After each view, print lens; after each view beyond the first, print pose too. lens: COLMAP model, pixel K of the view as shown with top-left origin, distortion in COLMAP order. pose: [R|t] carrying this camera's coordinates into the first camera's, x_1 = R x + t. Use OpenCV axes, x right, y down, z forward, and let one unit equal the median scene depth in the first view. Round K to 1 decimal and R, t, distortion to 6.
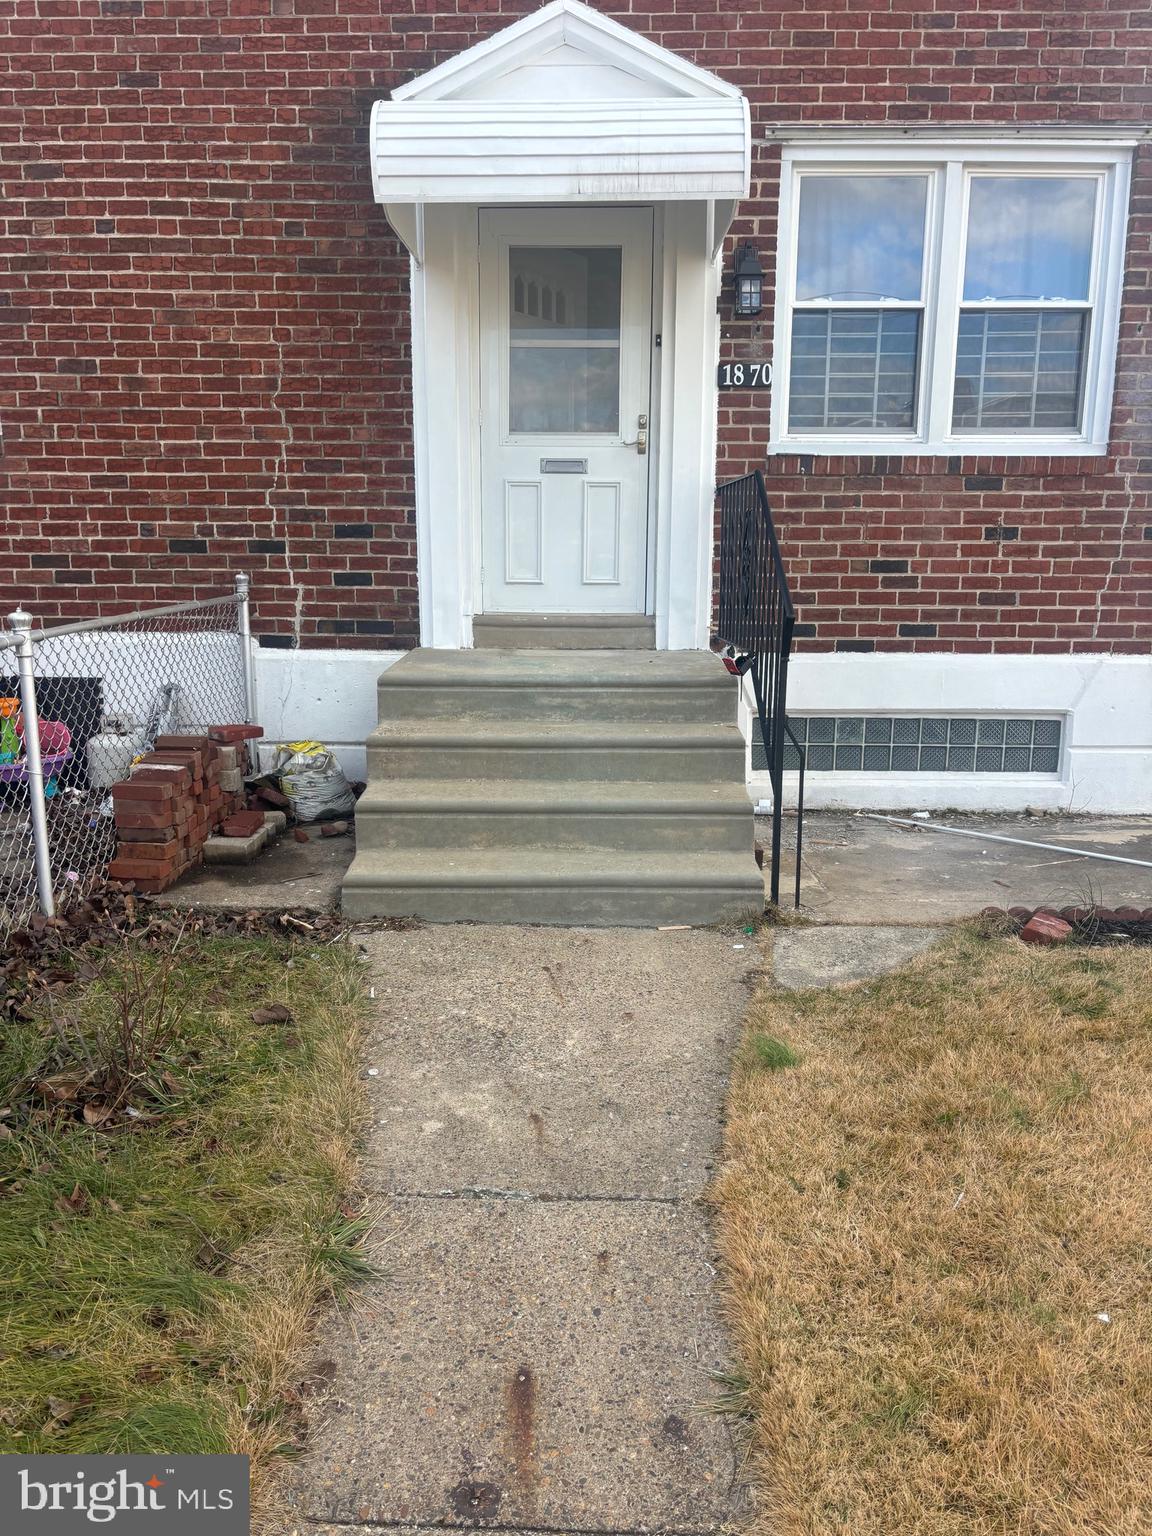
lens RADIAL K [[1149.6, 0, 572.2], [0, 1149.6, 756.8], [0, 0, 1]] dist [0.045245, -0.060111]
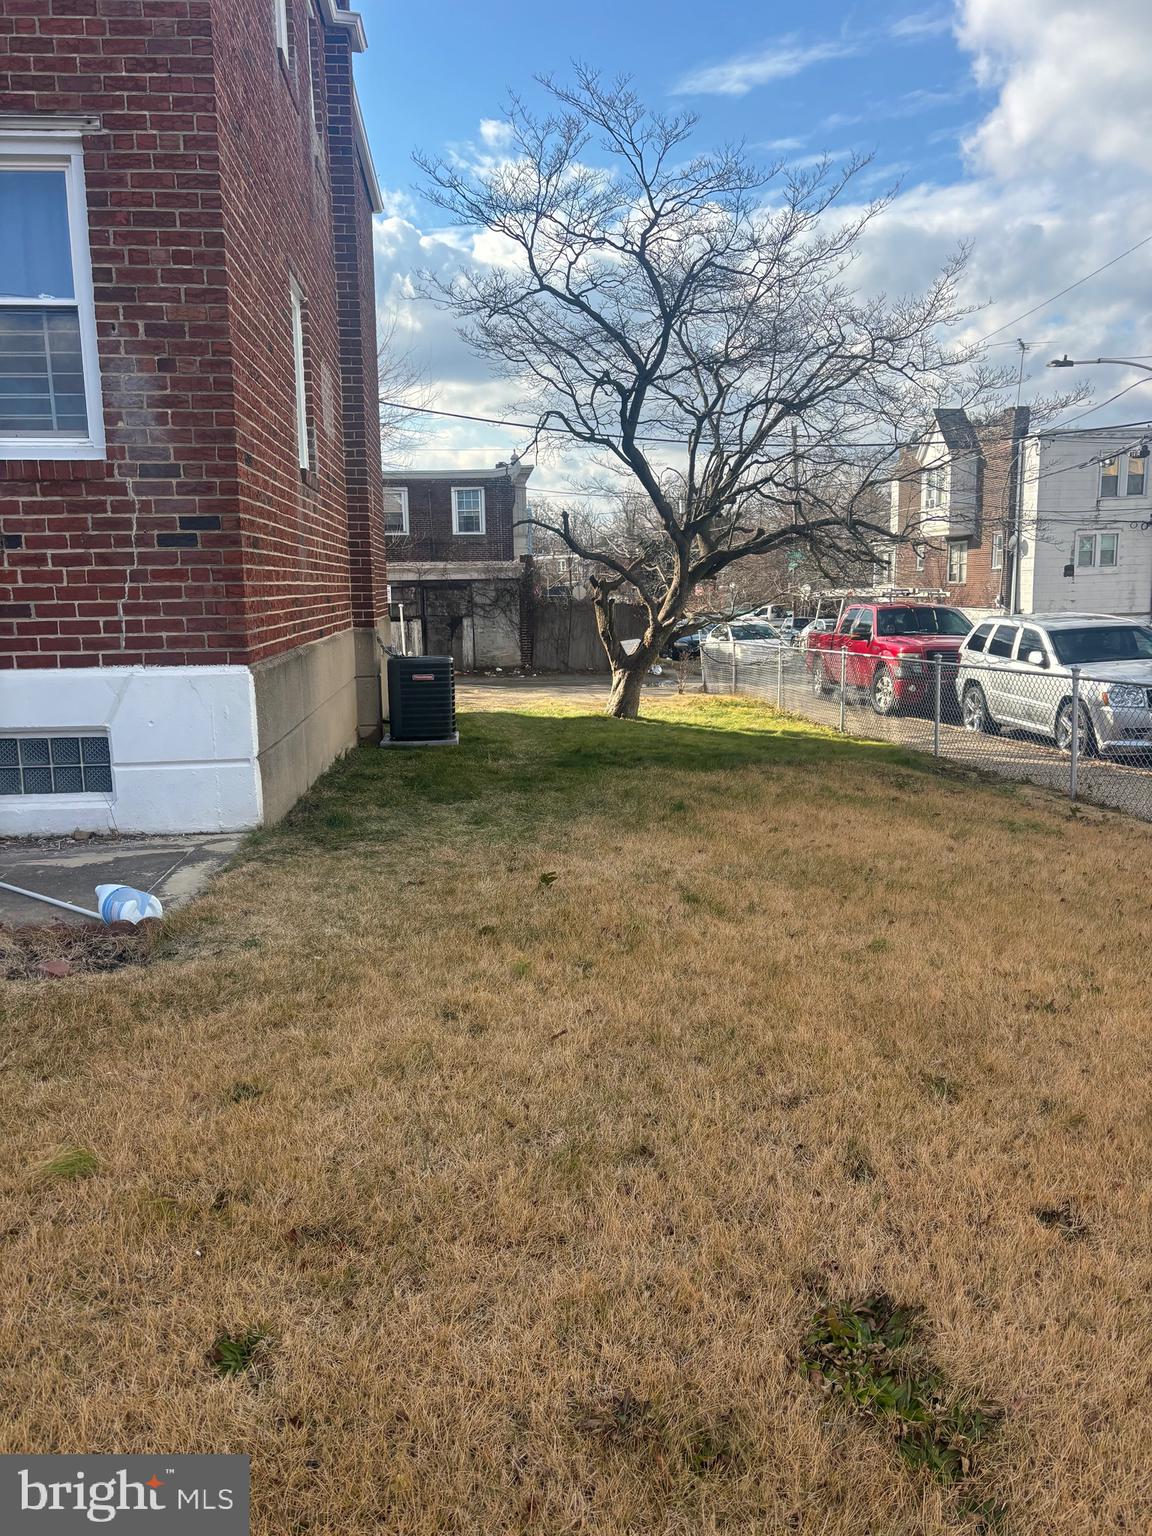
lens RADIAL K [[1149.6, 0, 590.5], [0, 1149.6, 742.4], [0, 0, 1]] dist [0.045245, -0.060111]
pose [[0.993110, -0.034814, 0.111893, 0.749748], [0.037203, 0.999121, -0.019329, 0.006407], [-0.111122, 0.023359, 0.993532, 0.012594]]
